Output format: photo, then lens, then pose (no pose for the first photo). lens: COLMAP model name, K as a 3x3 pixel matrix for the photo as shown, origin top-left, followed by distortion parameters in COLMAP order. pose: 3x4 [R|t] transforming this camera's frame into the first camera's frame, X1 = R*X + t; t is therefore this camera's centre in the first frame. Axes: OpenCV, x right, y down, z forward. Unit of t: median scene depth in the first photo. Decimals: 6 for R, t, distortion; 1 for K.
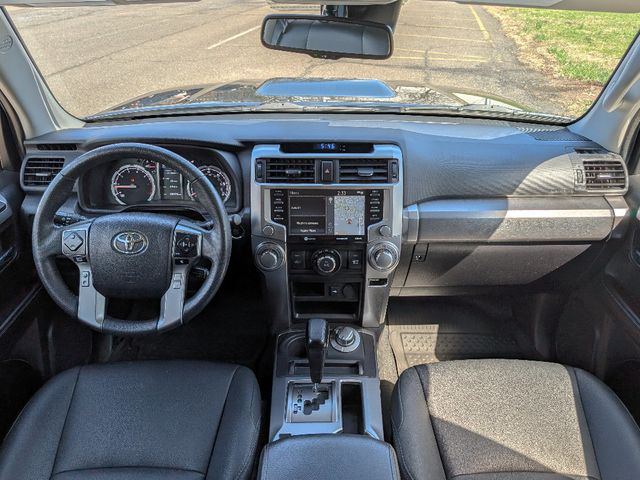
lens RADIAL K [[376.0, 0, 320.0], [0, 376.0, 240.0], [0, 0, 1]] dist [0.052021, -0.000246]
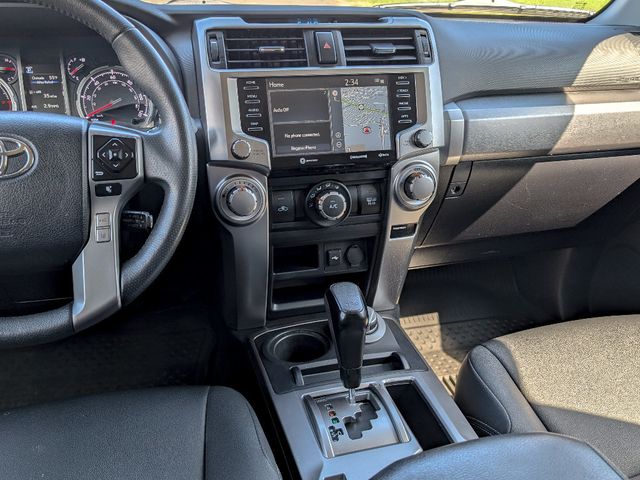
lens RADIAL K [[488.2, 0, 320.0], [0, 488.2, 240.0], [0, 0, 1]] dist [-0.002800, -0.000006]
pose [[0.975873, -0.105321, 0.191260, -0.173482], [0.107877, 0.994160, -0.002971, 0.129338], [-0.189830, 0.023532, 0.981535, 0.225999]]
